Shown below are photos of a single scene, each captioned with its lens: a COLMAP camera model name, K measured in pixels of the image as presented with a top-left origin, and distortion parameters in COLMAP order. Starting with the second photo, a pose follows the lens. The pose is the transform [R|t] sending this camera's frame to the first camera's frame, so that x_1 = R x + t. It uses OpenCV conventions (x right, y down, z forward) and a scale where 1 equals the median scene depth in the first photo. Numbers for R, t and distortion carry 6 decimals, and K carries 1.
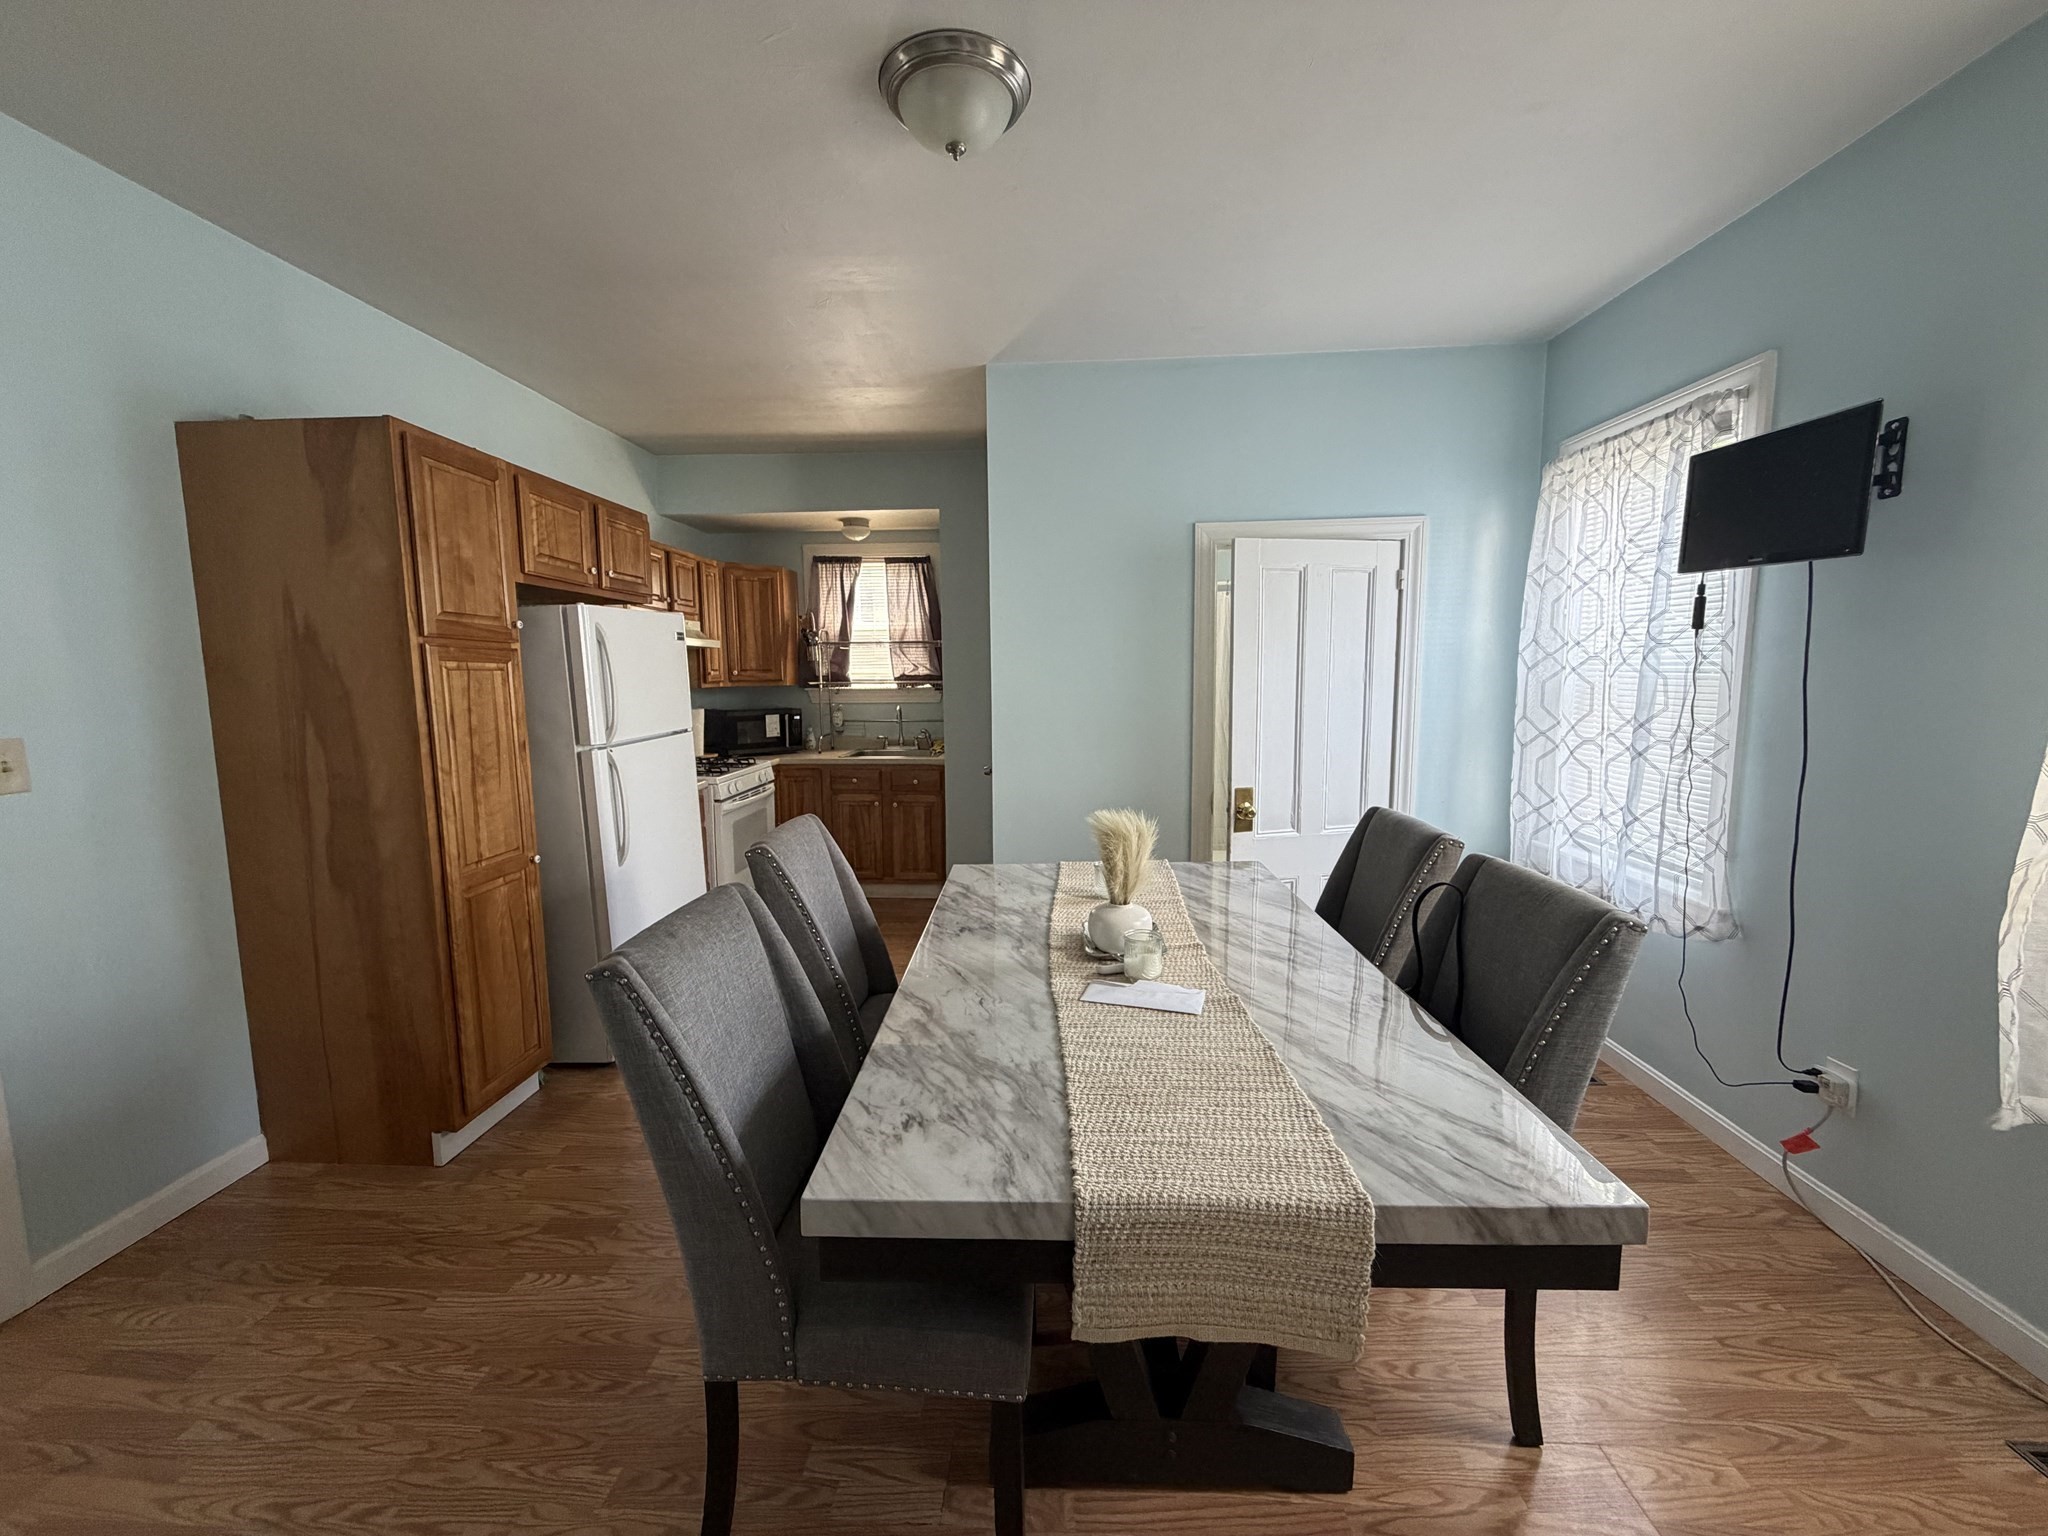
lens RADIAL K [[816.8, 0, 1016.2], [0, 816.8, 763.1], [0, 0, 1]] dist [0.001314, 0.000486]
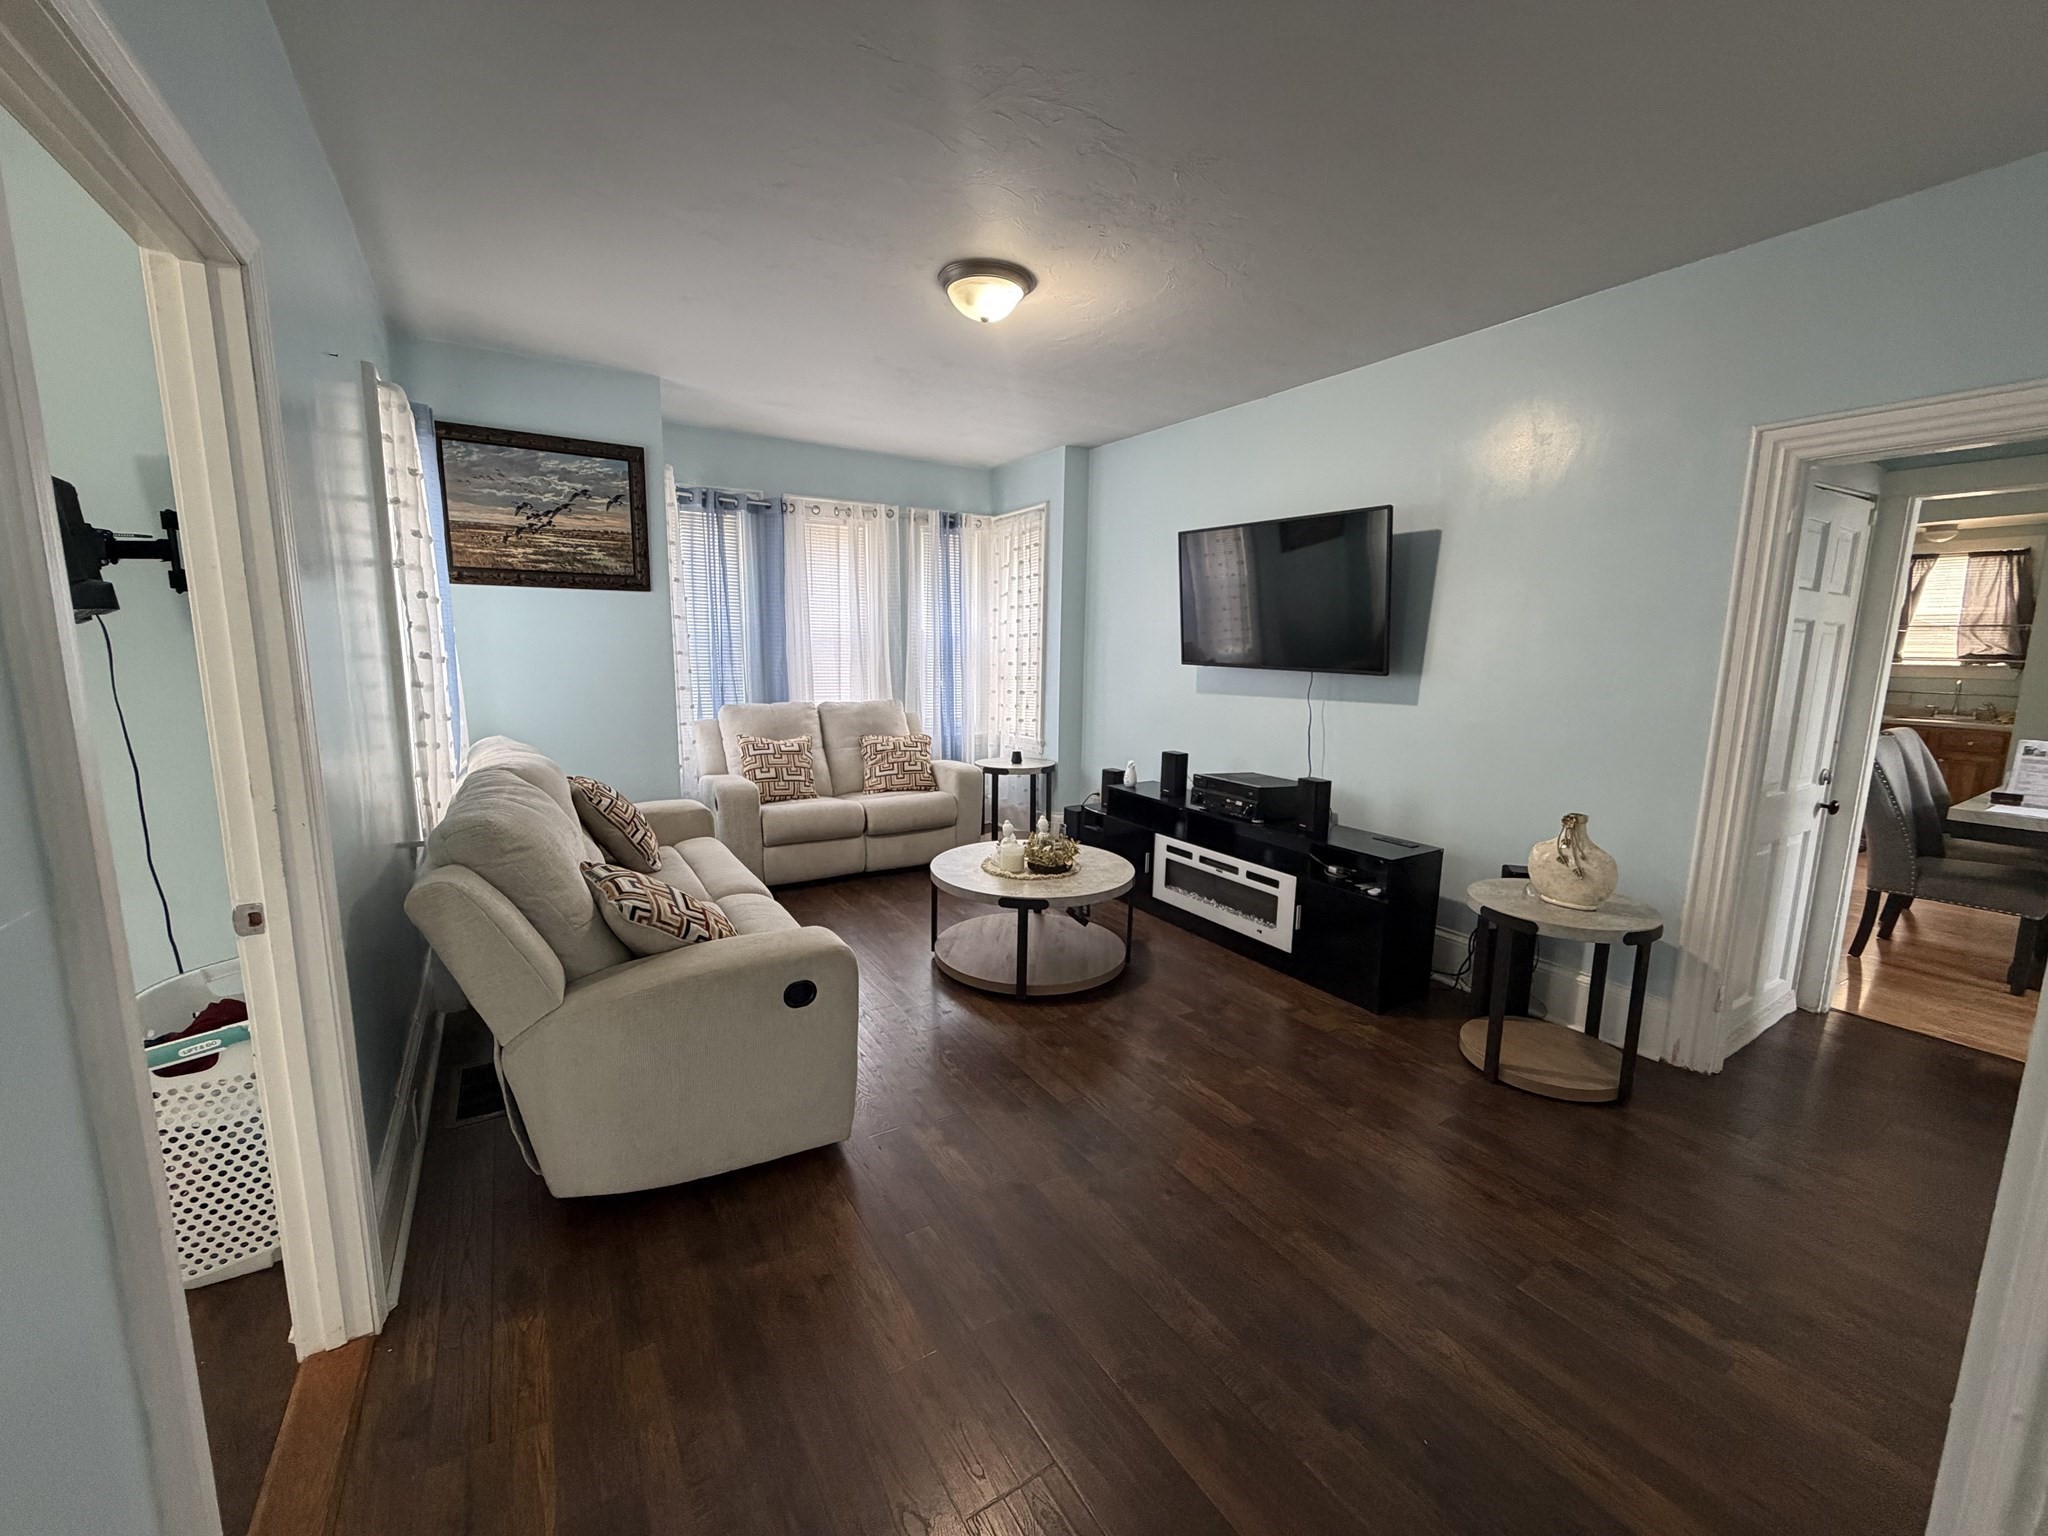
lens RADIAL K [[816.8, 0, 1024.4], [0, 816.8, 764.2], [0, 0, 1]] dist [0.001314, 0.000486]
pose [[0.583772, 0.139621, -0.799822, 0.054339], [-0.115985, 0.989341, 0.088049, 0.192511], [0.803590, 0.041367, 0.593744, -1.461389]]
